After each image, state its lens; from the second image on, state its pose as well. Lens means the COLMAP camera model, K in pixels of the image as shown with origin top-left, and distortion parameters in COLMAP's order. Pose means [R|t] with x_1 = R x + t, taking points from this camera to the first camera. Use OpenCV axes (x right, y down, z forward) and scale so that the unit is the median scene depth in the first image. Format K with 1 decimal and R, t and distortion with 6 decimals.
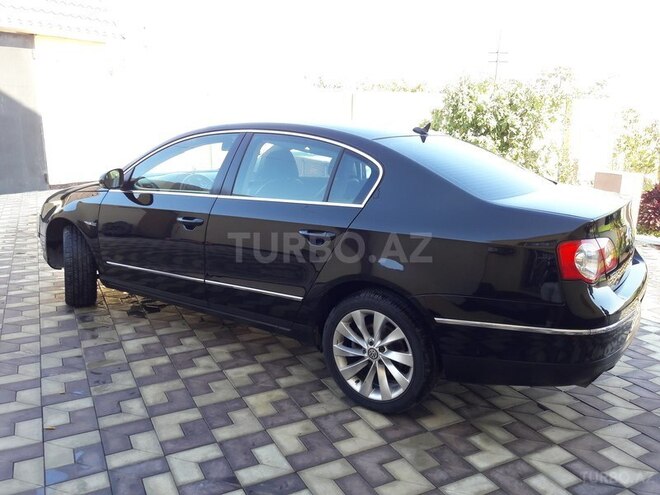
lens RADIAL K [[546.9, 0, 359.1], [0, 546.9, 249.6], [0, 0, 1]] dist [0.064645, -0.126415]
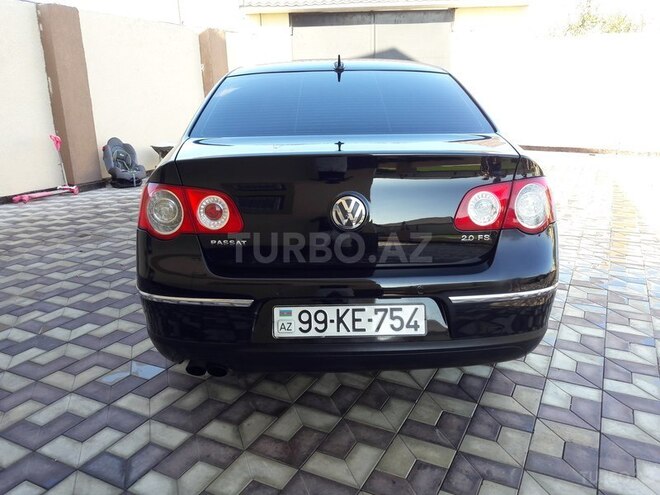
lens RADIAL K [[535.6, 0, 330.0], [0, 535.6, 247.5], [0, 0, 1]] dist [0.082283, -0.116032]
pose [[0.537963, 0.194572, -0.820206, 1.178041], [-0.141310, 0.980044, 0.139806, -0.101531], [0.831040, 0.040693, 0.554722, 0.704017]]
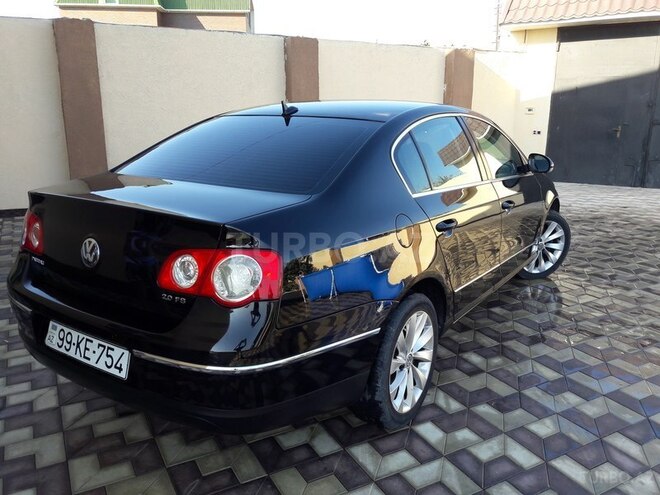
lens RADIAL K [[546.9, 0, 359.1], [0, 546.9, 249.6], [0, 0, 1]] dist [0.064645, -0.126415]
pose [[-0.019769, 0.228381, -0.973371, 1.408387], [-0.212337, 0.950393, 0.227302, -0.346153], [0.976996, 0.211176, 0.029706, 1.543596]]
